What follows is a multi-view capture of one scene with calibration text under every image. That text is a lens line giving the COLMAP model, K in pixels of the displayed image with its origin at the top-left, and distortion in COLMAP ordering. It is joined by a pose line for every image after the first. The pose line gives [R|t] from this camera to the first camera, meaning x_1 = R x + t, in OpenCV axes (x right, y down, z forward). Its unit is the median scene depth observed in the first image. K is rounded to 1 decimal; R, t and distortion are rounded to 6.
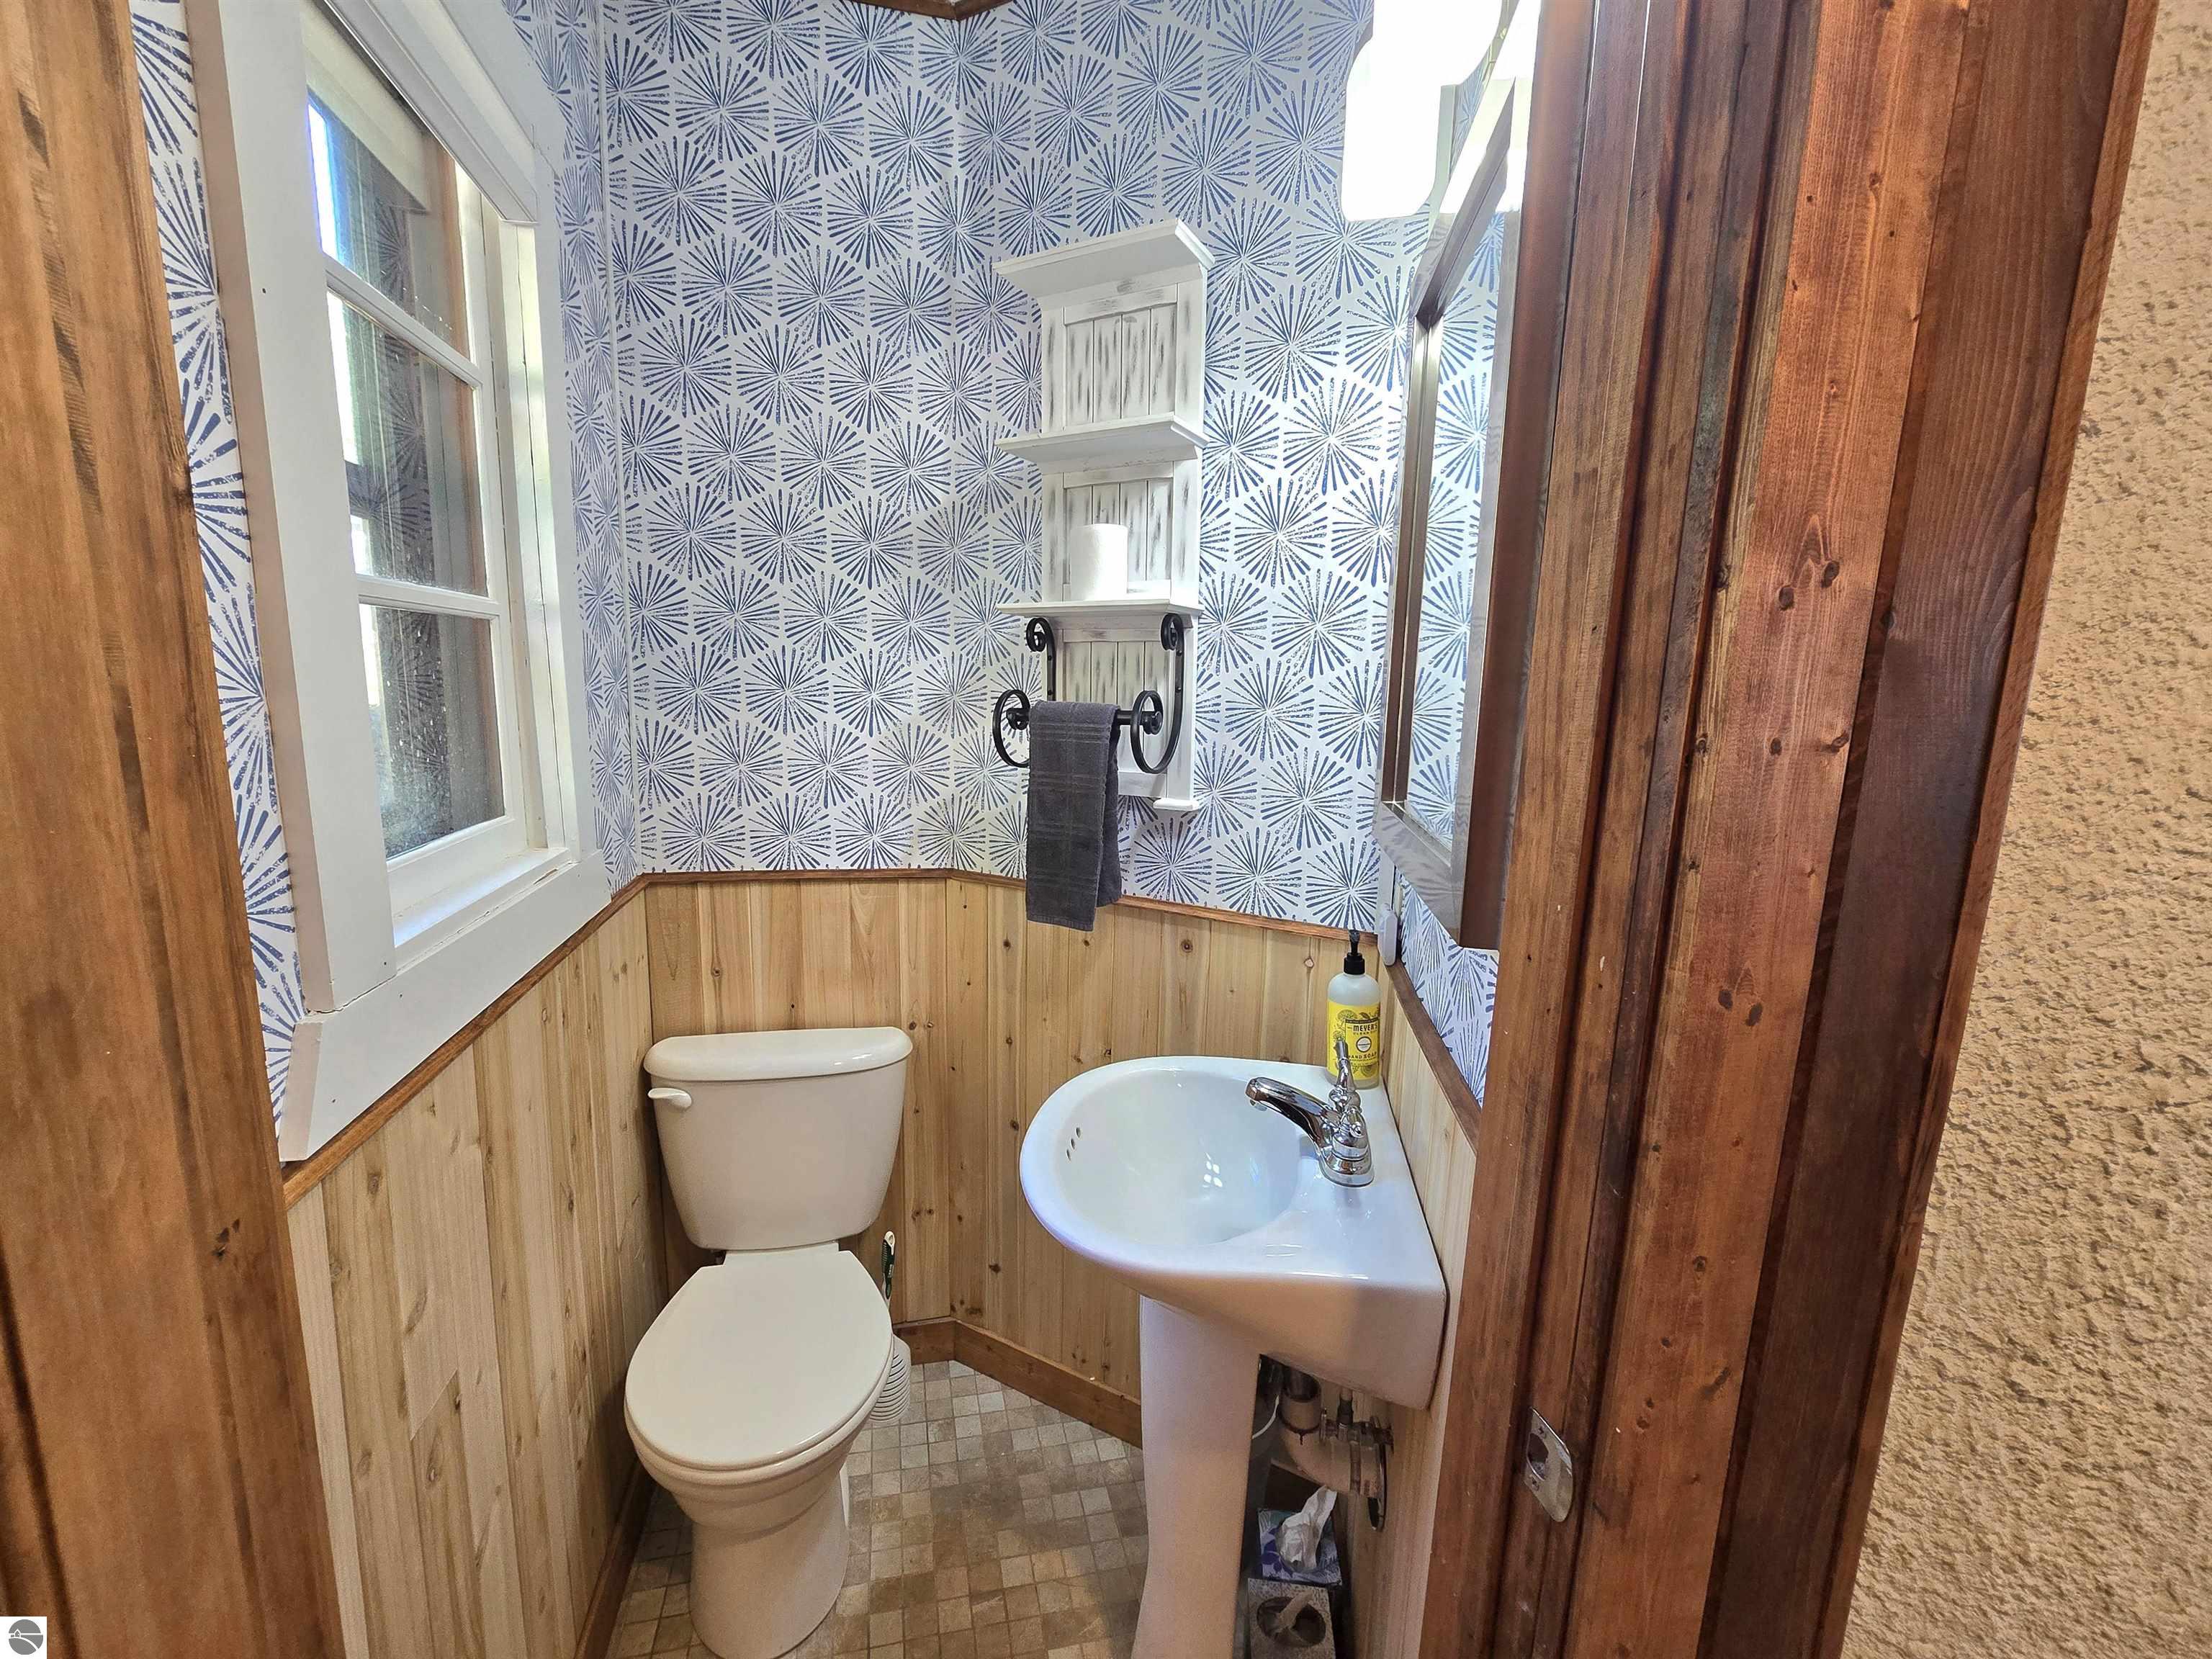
lens RADIAL K [[912.4, 0, 1099.8], [0, 912.4, 831.7], [0, 0, 1]] dist [-0.005625, 0.000987]
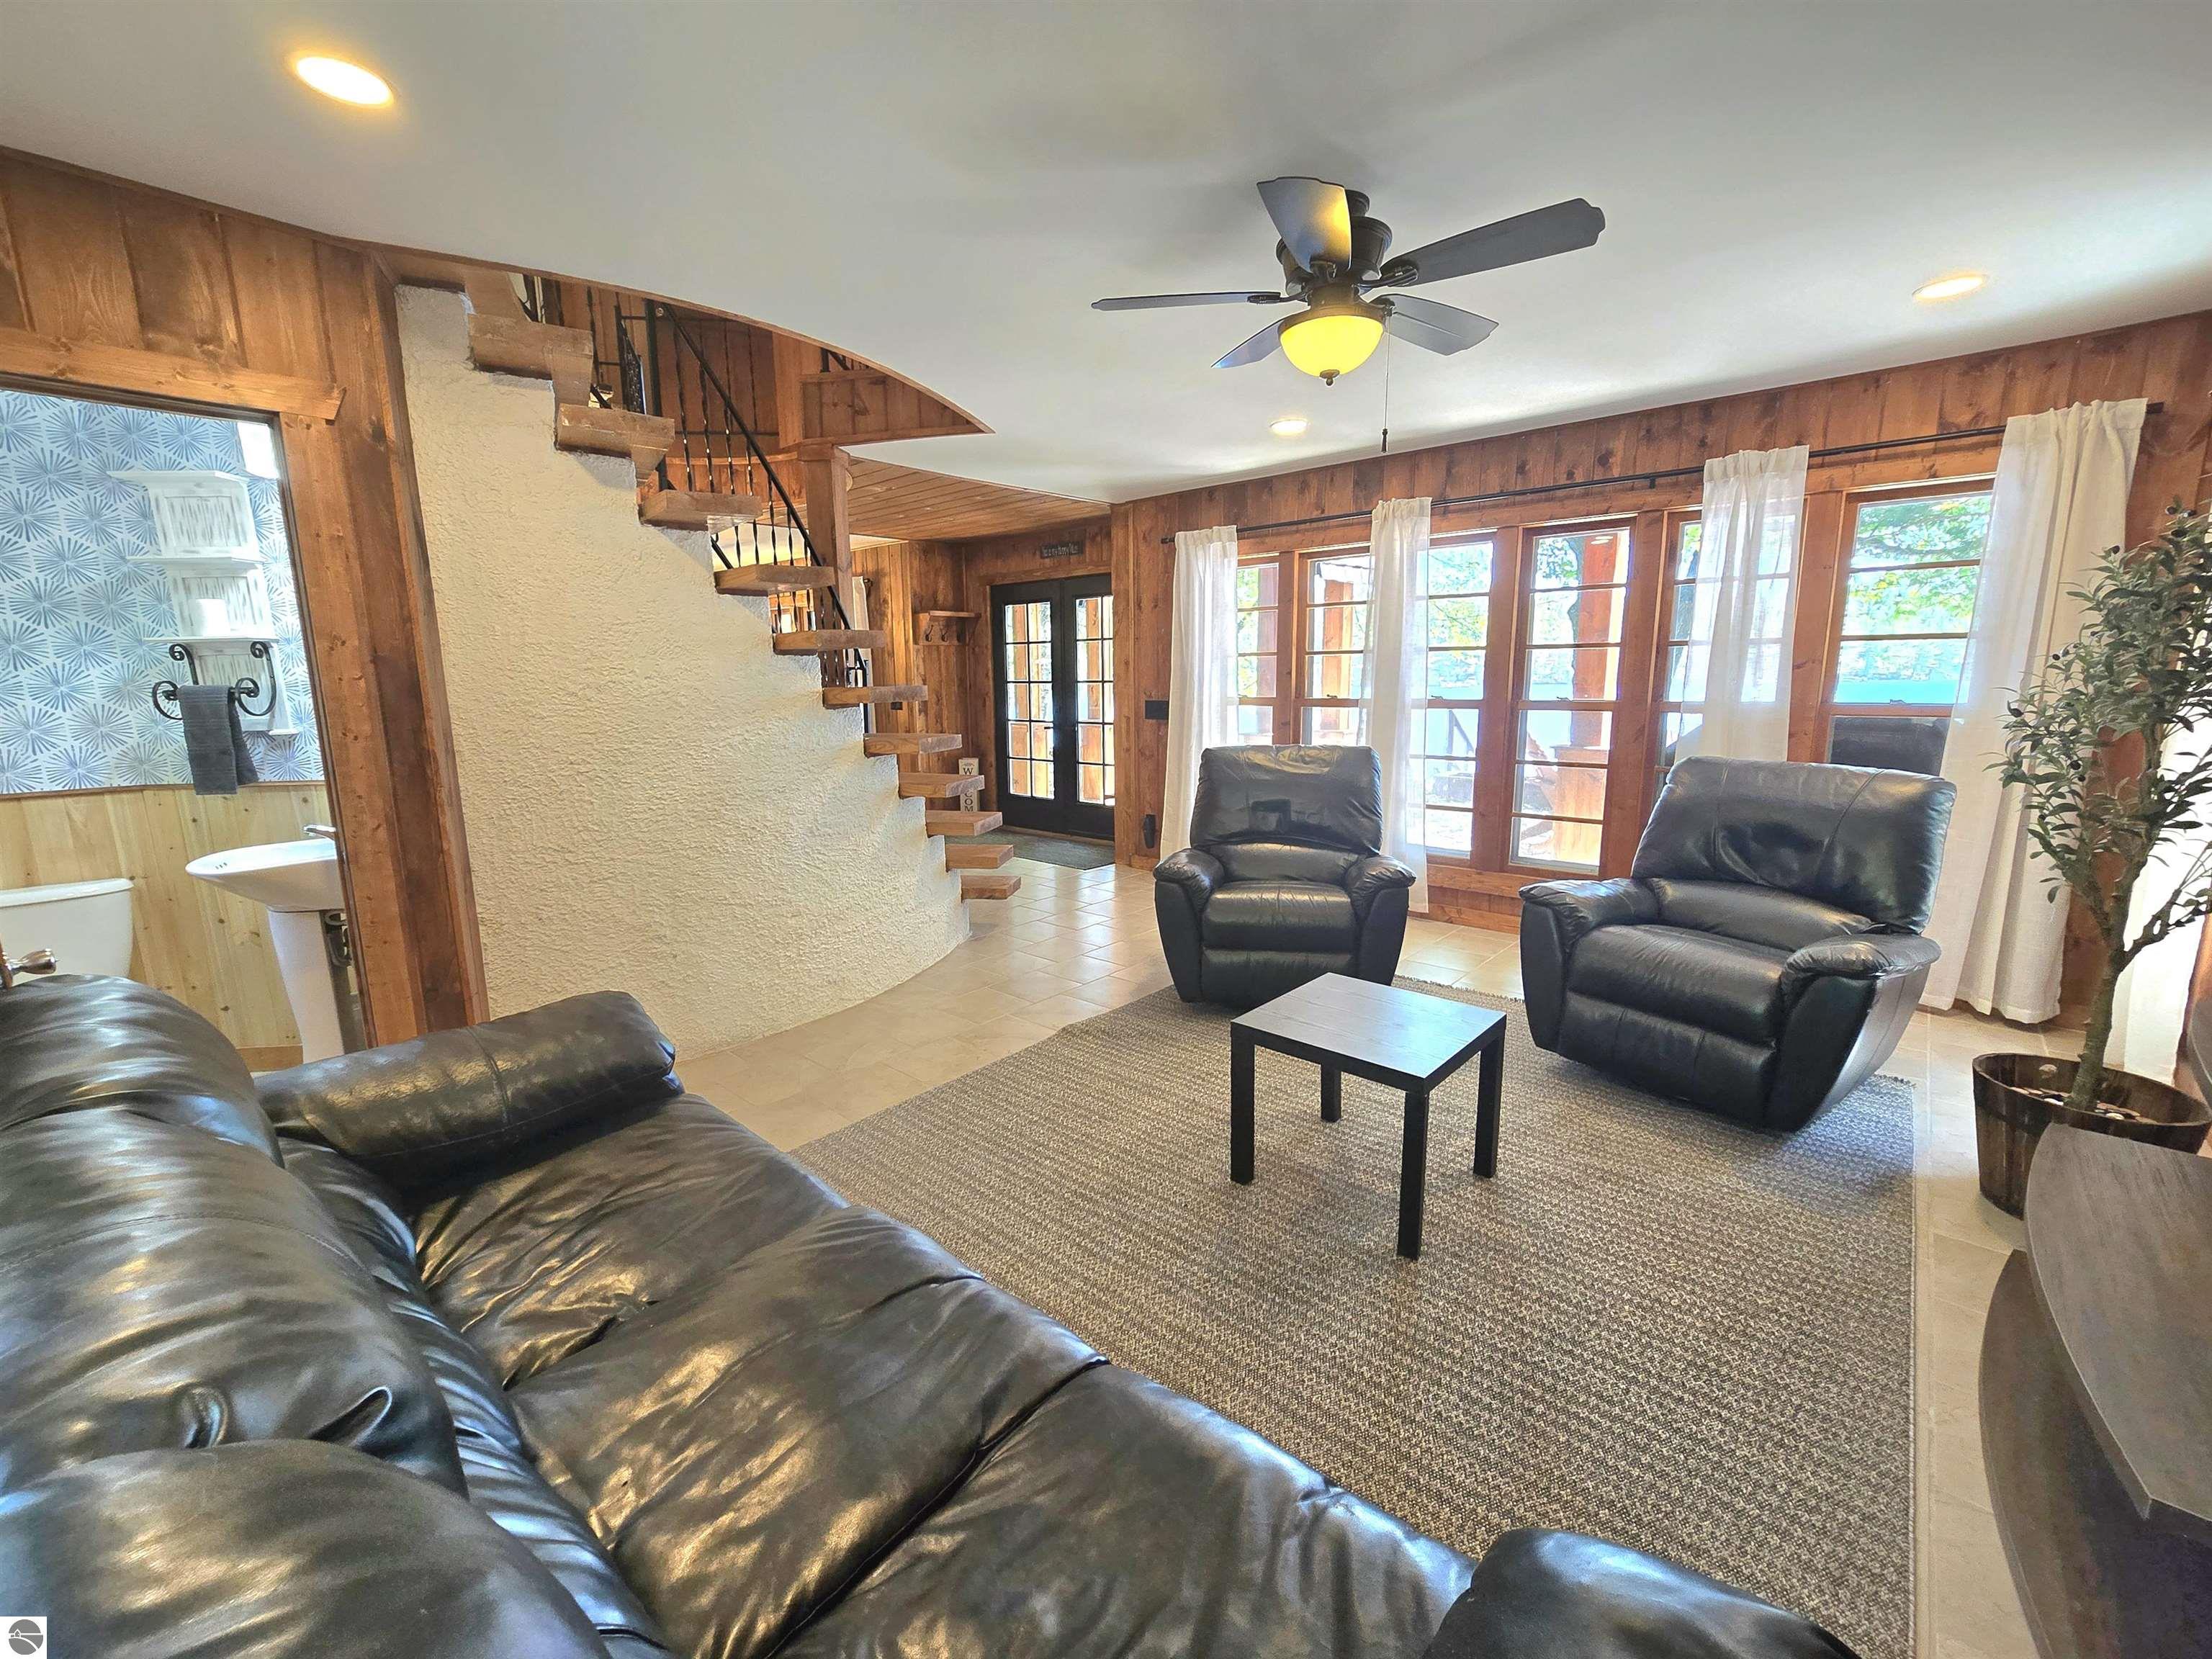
lens RADIAL K [[912.4, 0, 1115.4], [0, 912.4, 838.5], [0, 0, 1]] dist [-0.005625, 0.000987]
pose [[0.815021, -0.141650, 0.561851, 0.417374], [0.131069, 0.989594, 0.059361, 0.324961], [-0.564413, 0.025260, 0.825106, -1.720892]]
